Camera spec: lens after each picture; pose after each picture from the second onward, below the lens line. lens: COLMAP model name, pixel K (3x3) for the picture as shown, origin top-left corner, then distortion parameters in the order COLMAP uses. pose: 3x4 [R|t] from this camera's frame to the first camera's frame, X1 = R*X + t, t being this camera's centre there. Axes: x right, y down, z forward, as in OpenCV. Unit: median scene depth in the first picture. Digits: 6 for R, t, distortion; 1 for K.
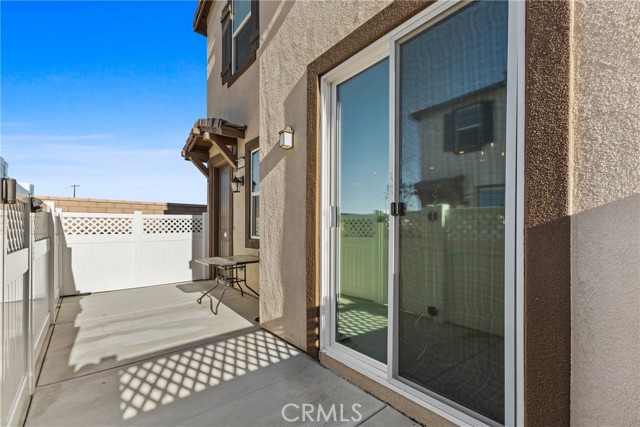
lens RADIAL K [[277.1, 0, 331.4], [0, 277.1, 226.5], [0, 0, 1]] dist [0.007472, -0.000033]
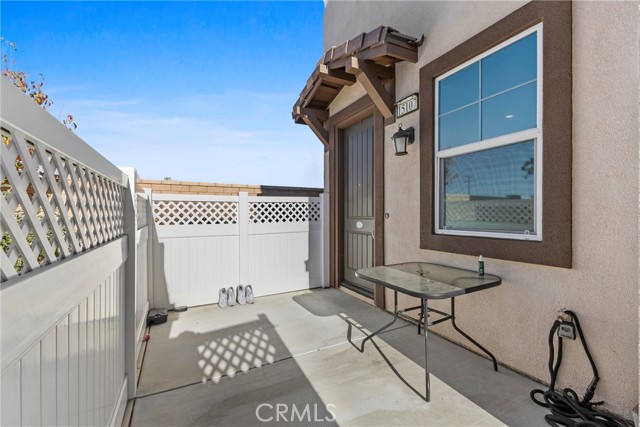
lens RADIAL K [[277.1, 0, 340.2], [0, 277.1, 214.3], [0, 0, 1]] dist [0.007472, -0.000033]
pose [[0.981945, -0.004670, -0.189107, -0.331745], [0.005877, 0.999966, 0.005823, -0.000158], [0.189073, -0.006830, 0.981939, 0.363446]]
